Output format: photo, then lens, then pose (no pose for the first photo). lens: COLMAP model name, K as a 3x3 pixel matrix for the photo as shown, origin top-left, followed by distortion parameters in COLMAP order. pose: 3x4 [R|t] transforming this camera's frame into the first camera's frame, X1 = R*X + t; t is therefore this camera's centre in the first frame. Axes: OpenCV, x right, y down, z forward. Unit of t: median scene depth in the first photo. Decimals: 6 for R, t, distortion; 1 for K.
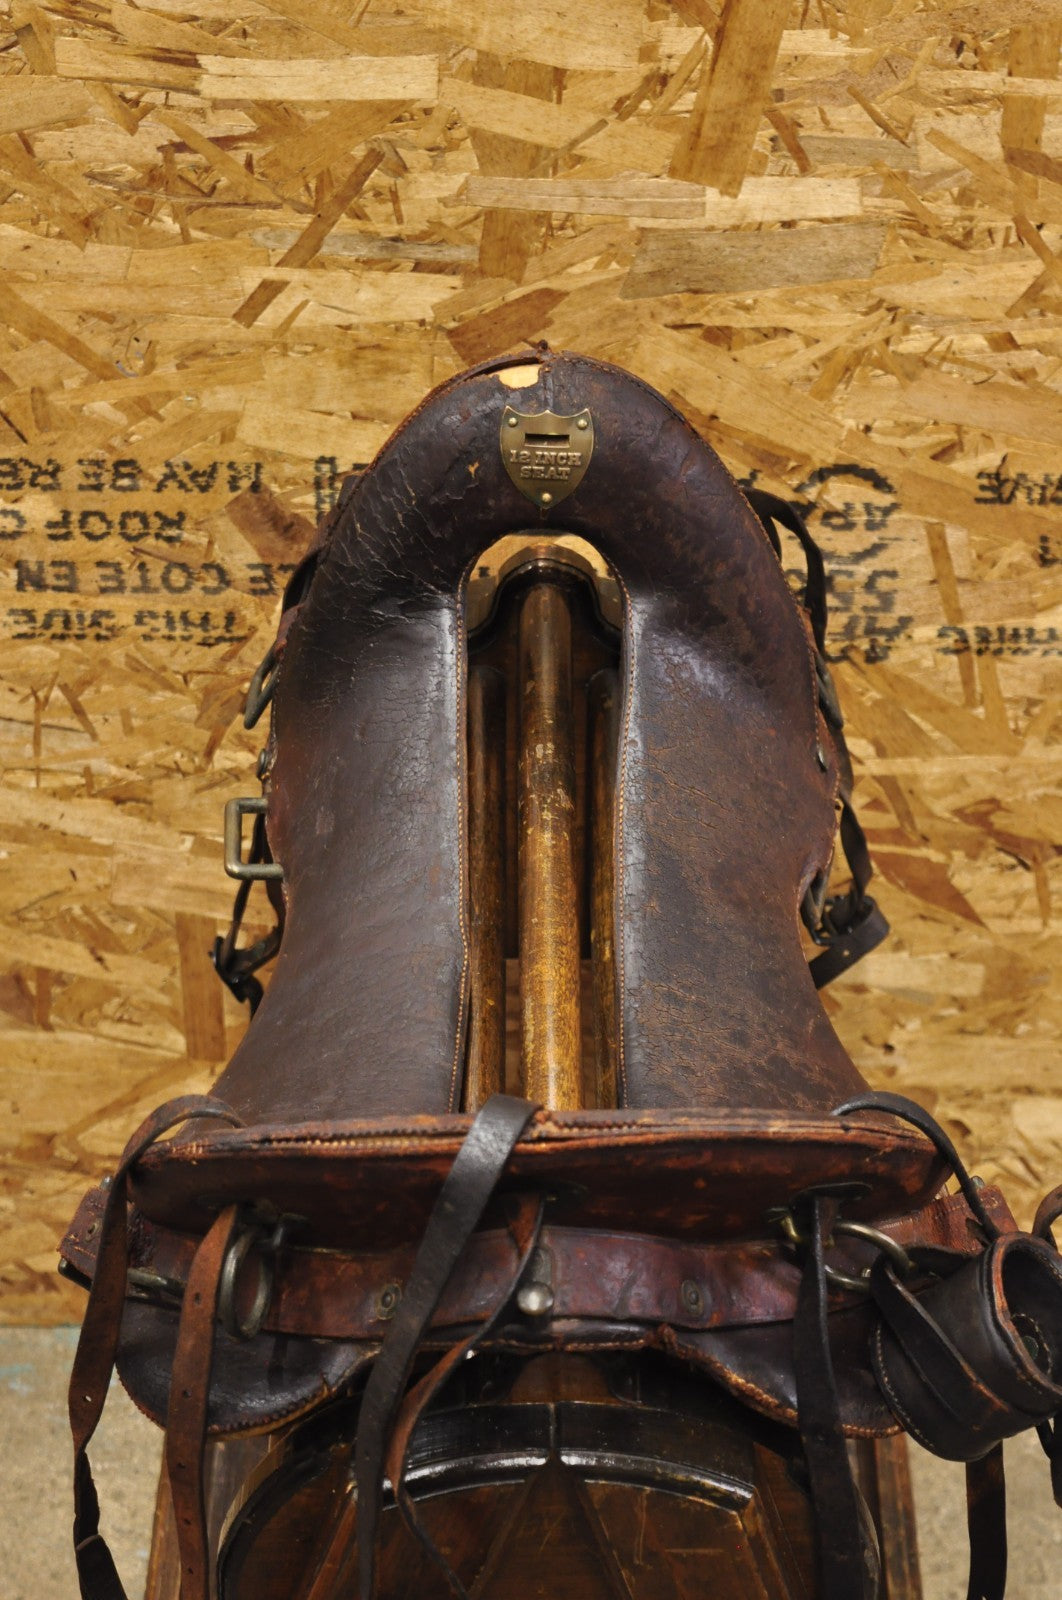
lens RADIAL K [[3223.7, 0, 540.4], [0, 3223.7, 799.0], [0, 0, 1]] dist [0.044132, 0.195380]
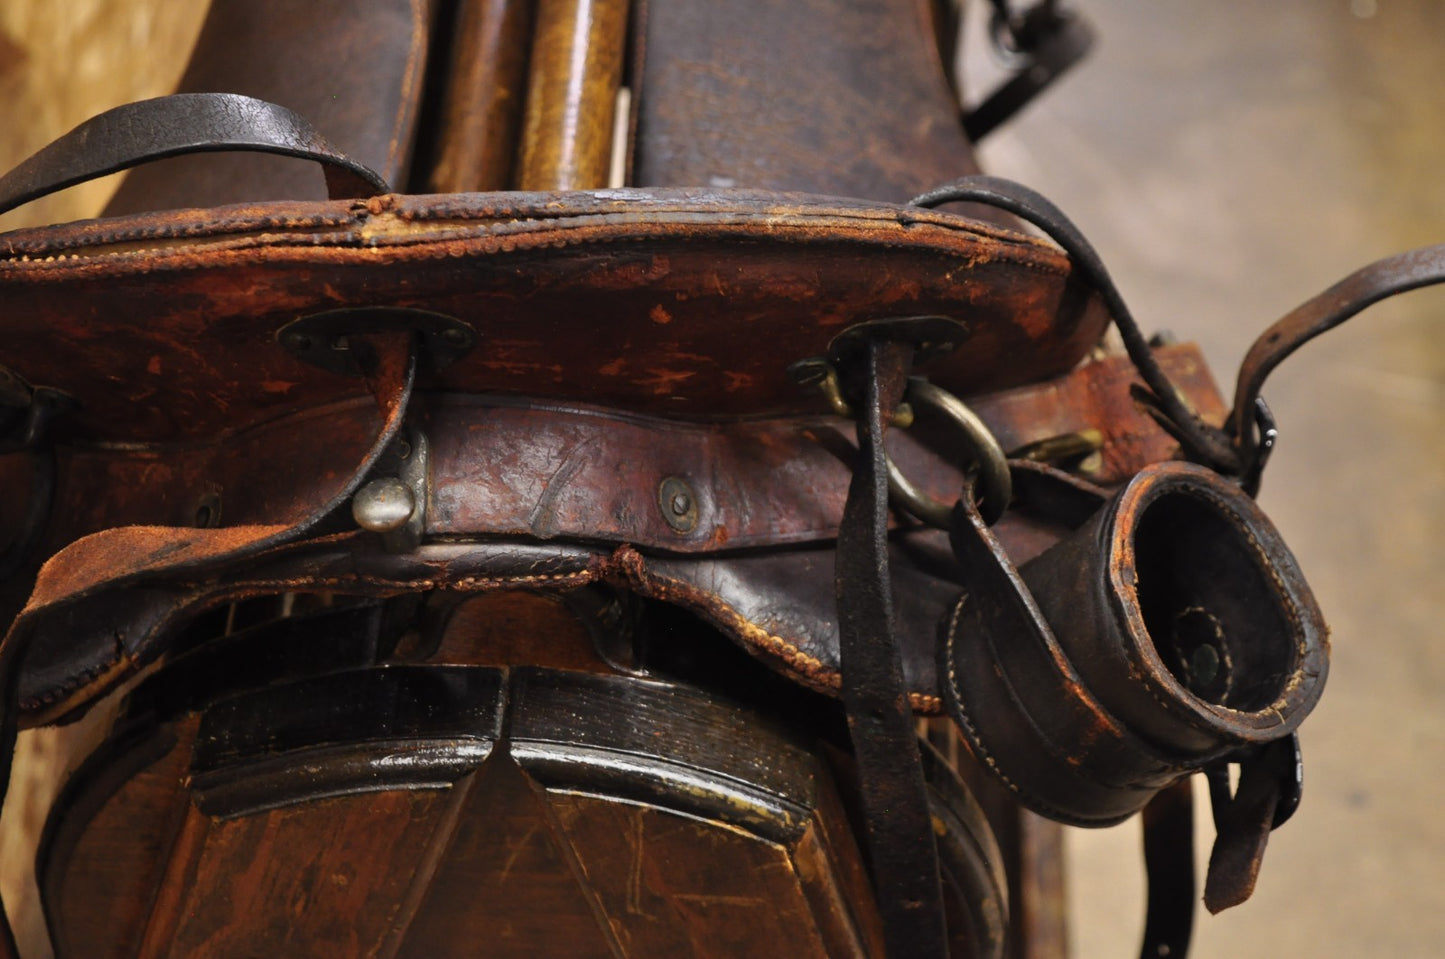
lens RADIAL K [[3033.9, 0, 718.1], [0, 3033.9, 478.9], [0, 0, 1]] dist [0.044627, 0.153317]
pose [[0.998688, -0.019979, -0.047149, 0.084909], [0.025806, 0.991643, 0.126407, 0.076526], [0.044229, -0.127458, 0.990857, 0.423178]]
